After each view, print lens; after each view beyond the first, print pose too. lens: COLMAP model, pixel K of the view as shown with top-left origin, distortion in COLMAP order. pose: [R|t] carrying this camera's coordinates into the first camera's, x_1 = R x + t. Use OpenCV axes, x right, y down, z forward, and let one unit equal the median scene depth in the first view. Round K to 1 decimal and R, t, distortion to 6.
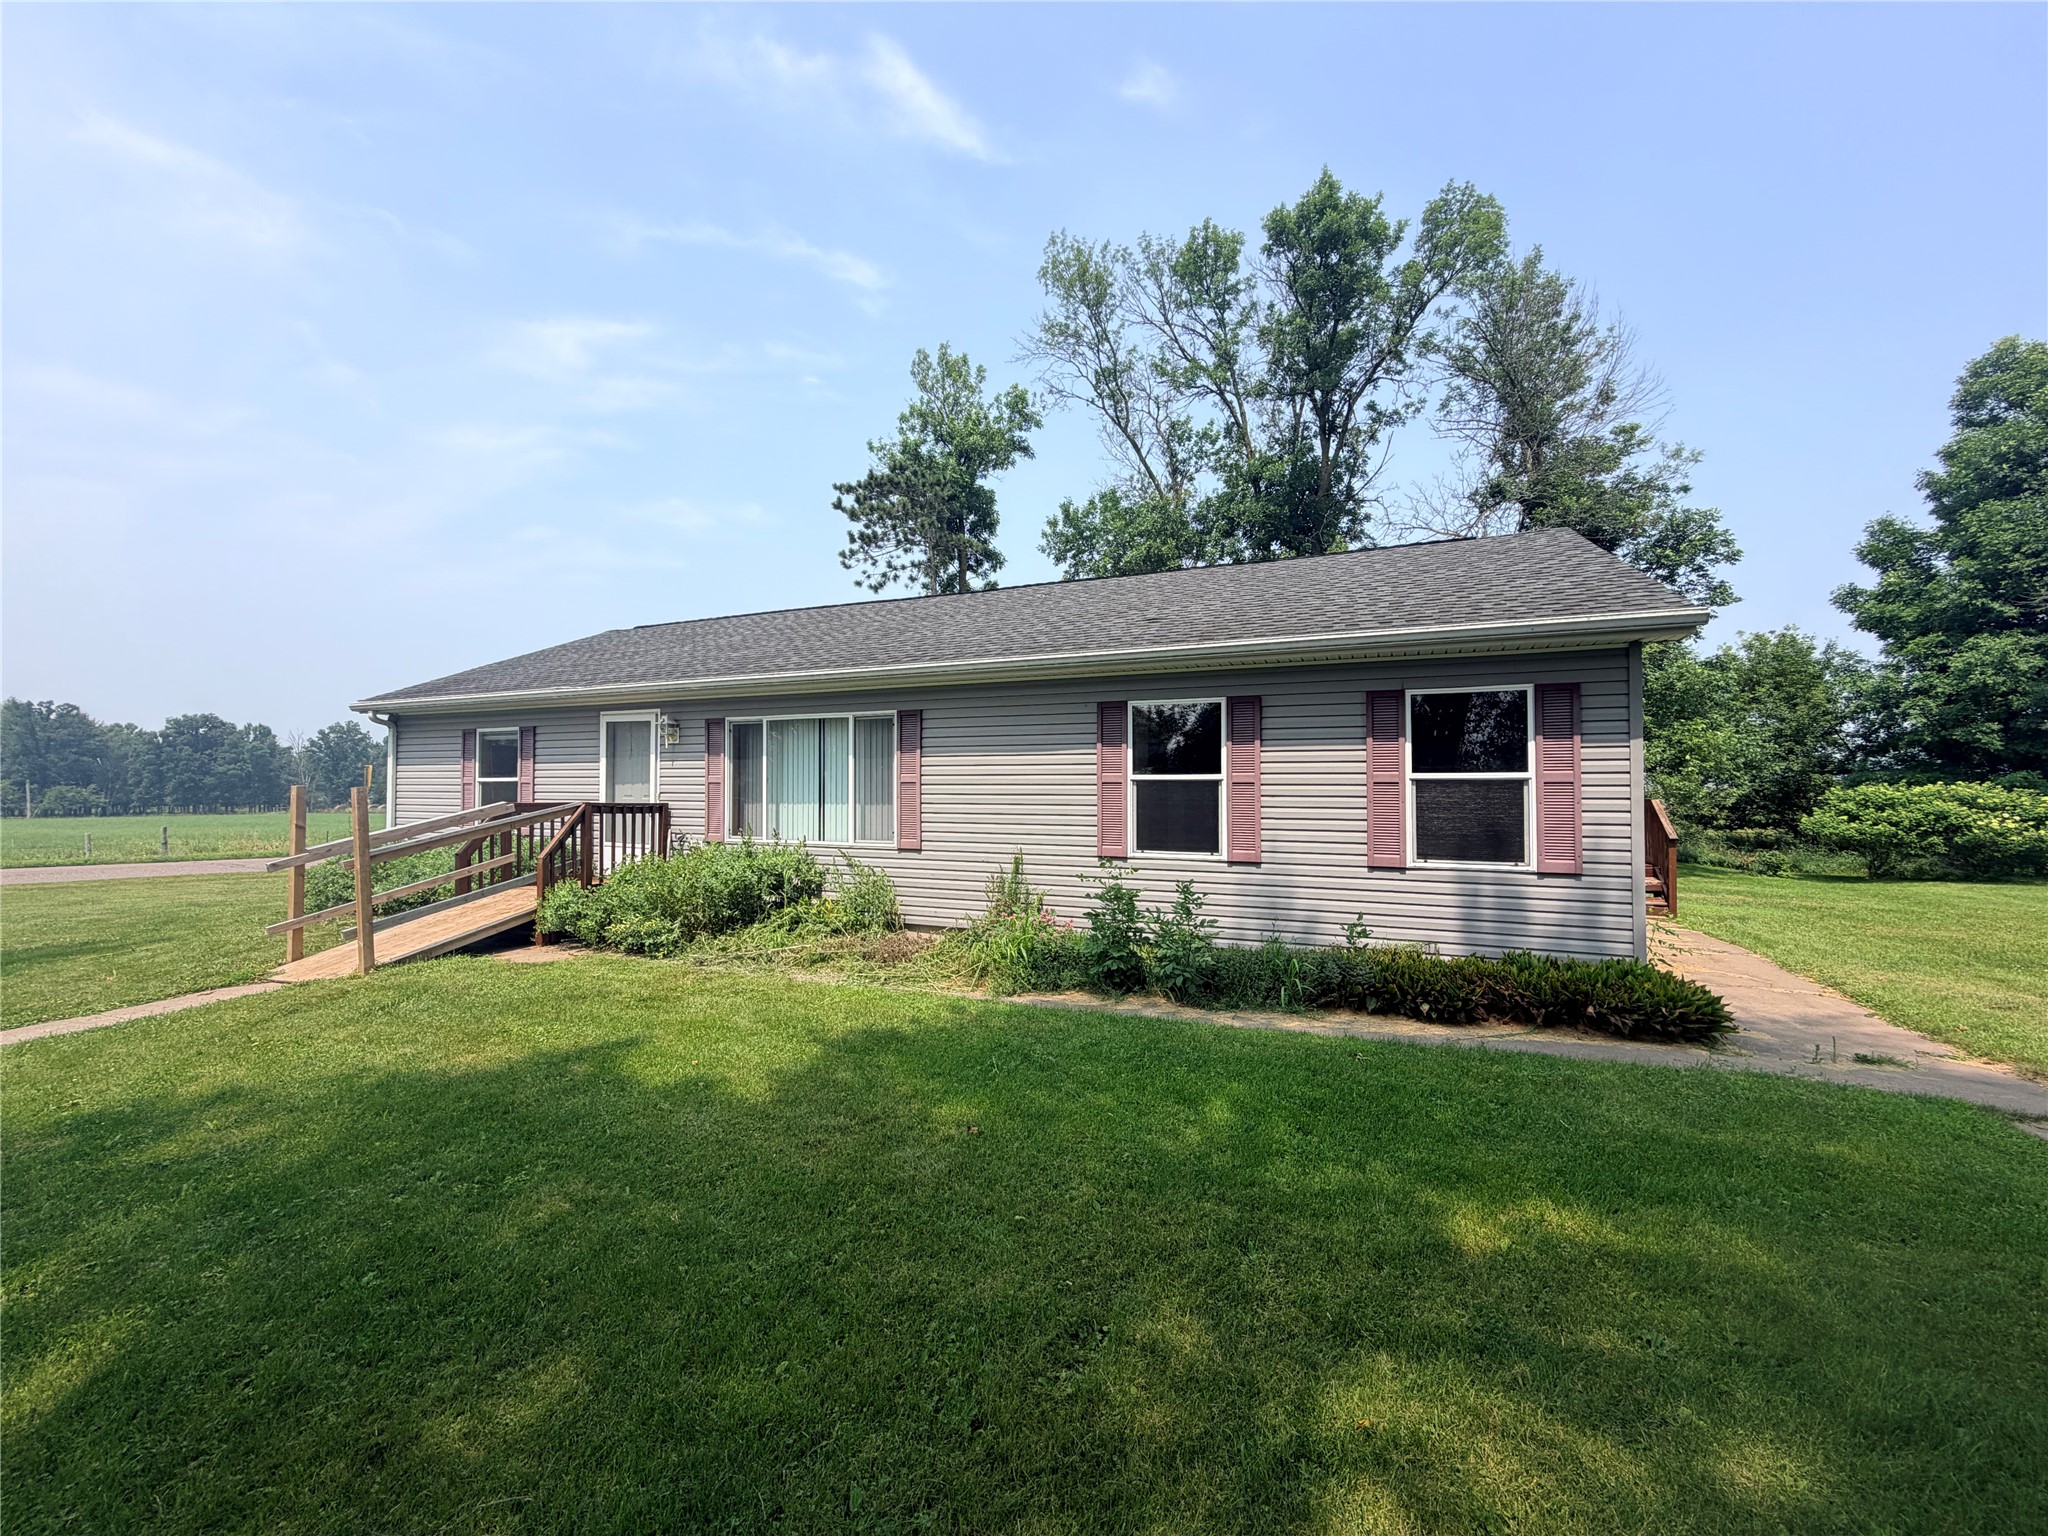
lens RADIAL K [[818.9, 0, 1019.7], [0, 818.9, 766.2], [0, 0, 1]] dist [0.001779, -0.000455]
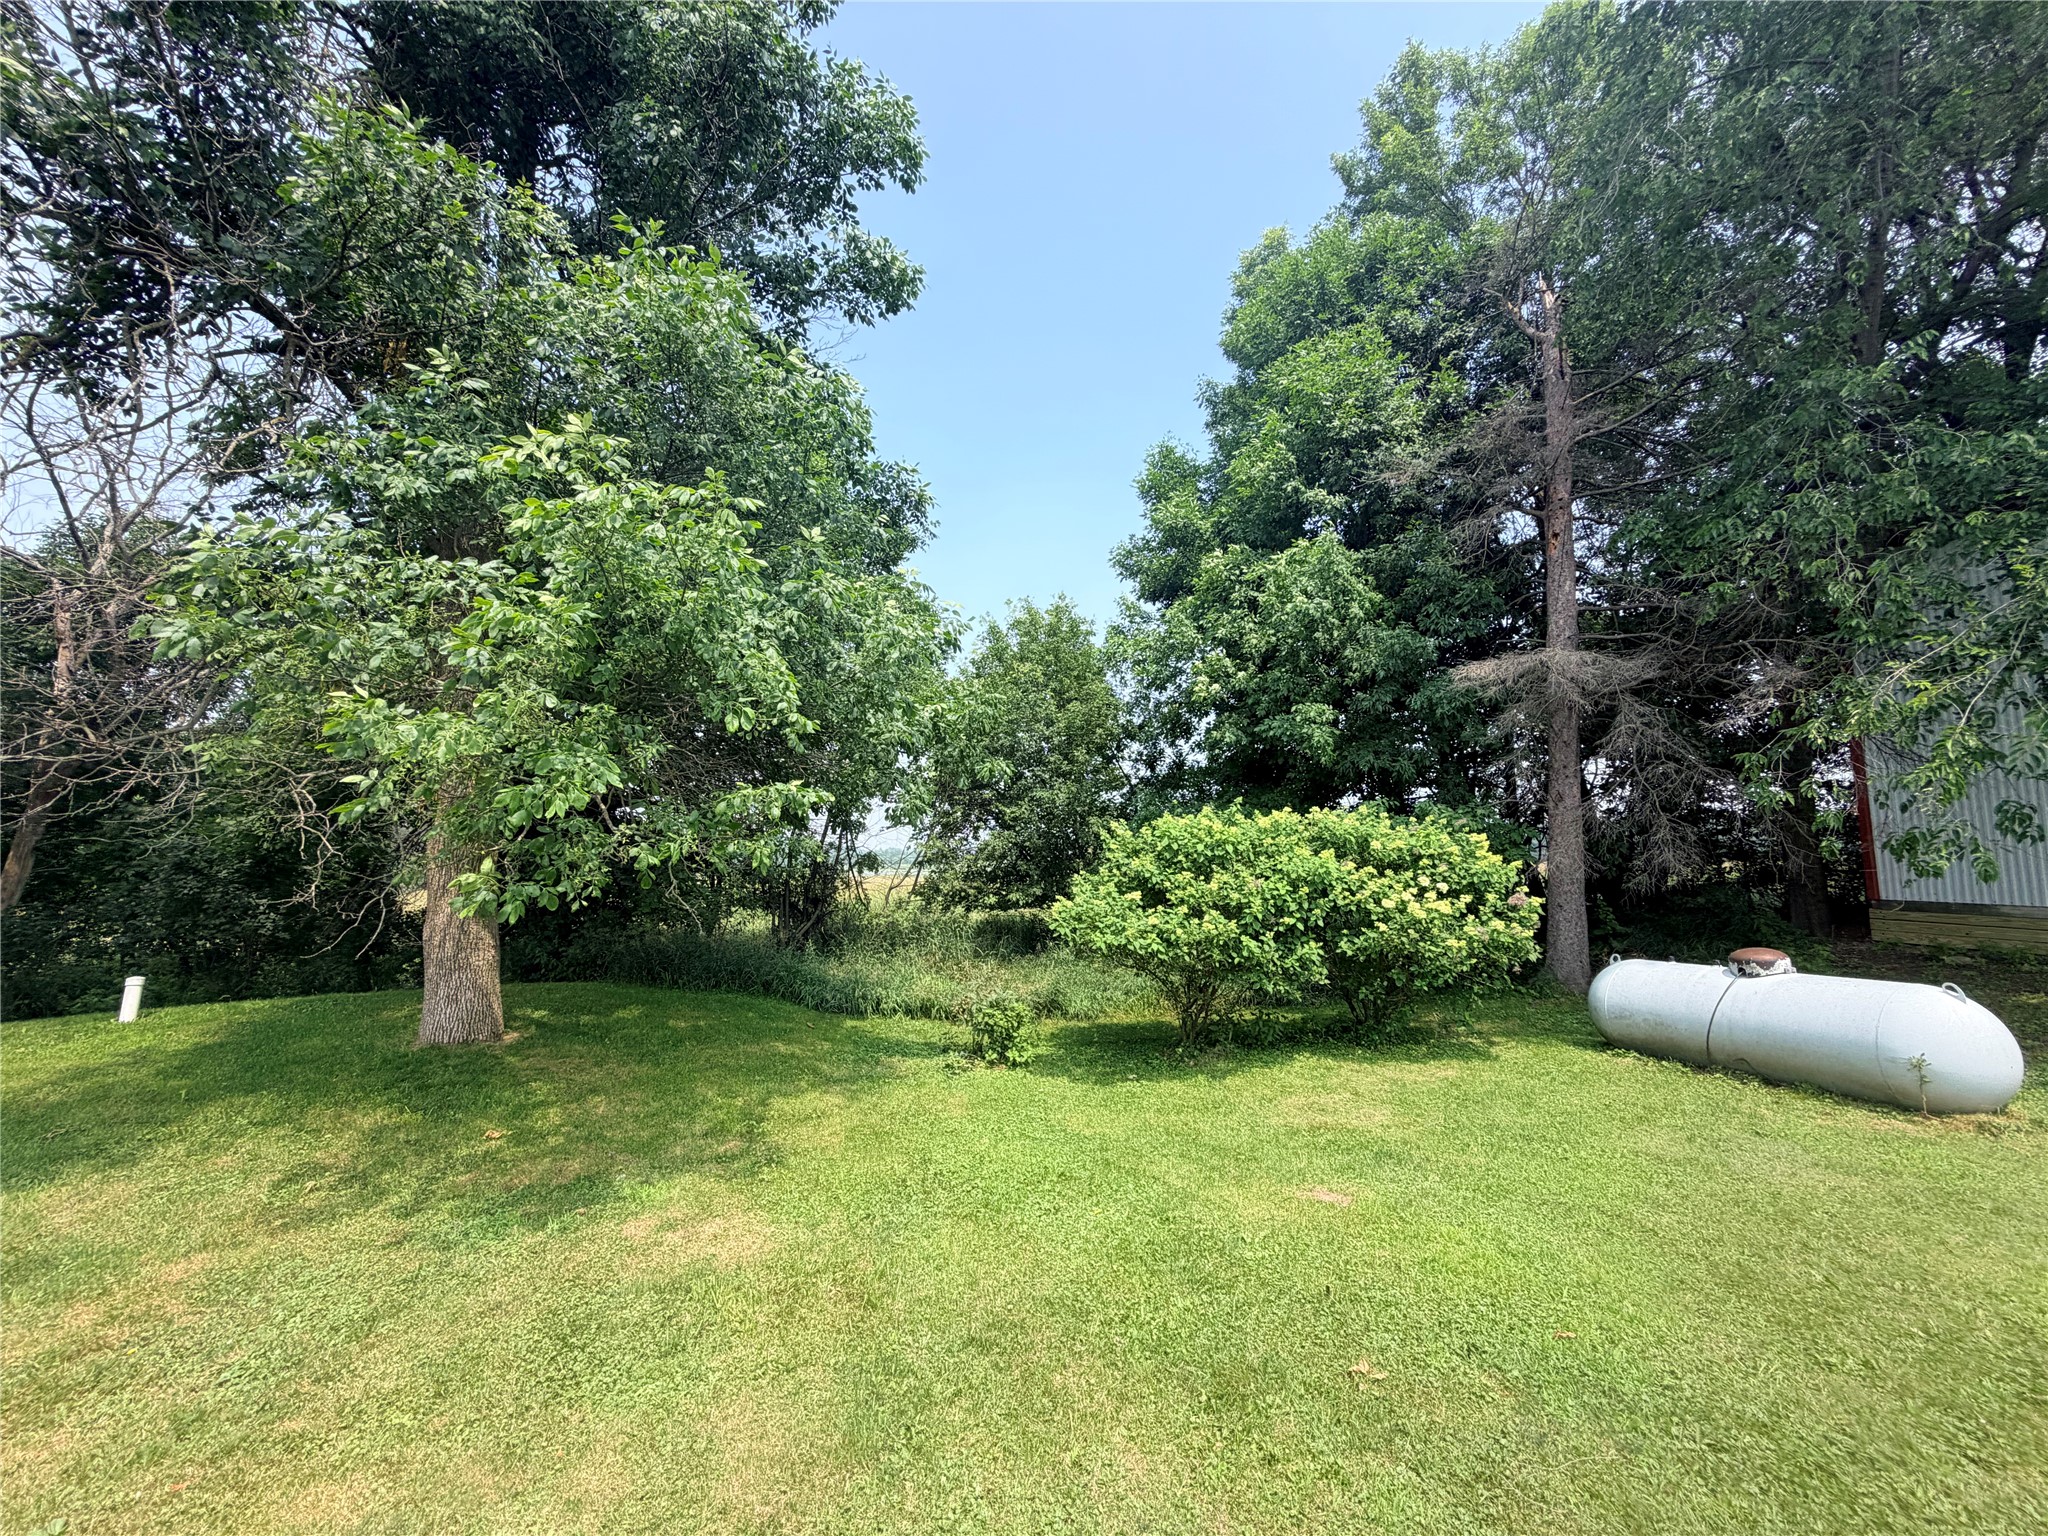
lens RADIAL K [[818.9, 0, 1019.1], [0, 818.9, 768.1], [0, 0, 1]] dist [0.001779, -0.000455]
pose [[0.783962, 0.061625, 0.617742, 0.767711], [-0.004222, 0.995567, -0.093958, 0.041803], [-0.620794, 0.071052, 0.780747, 0.775763]]
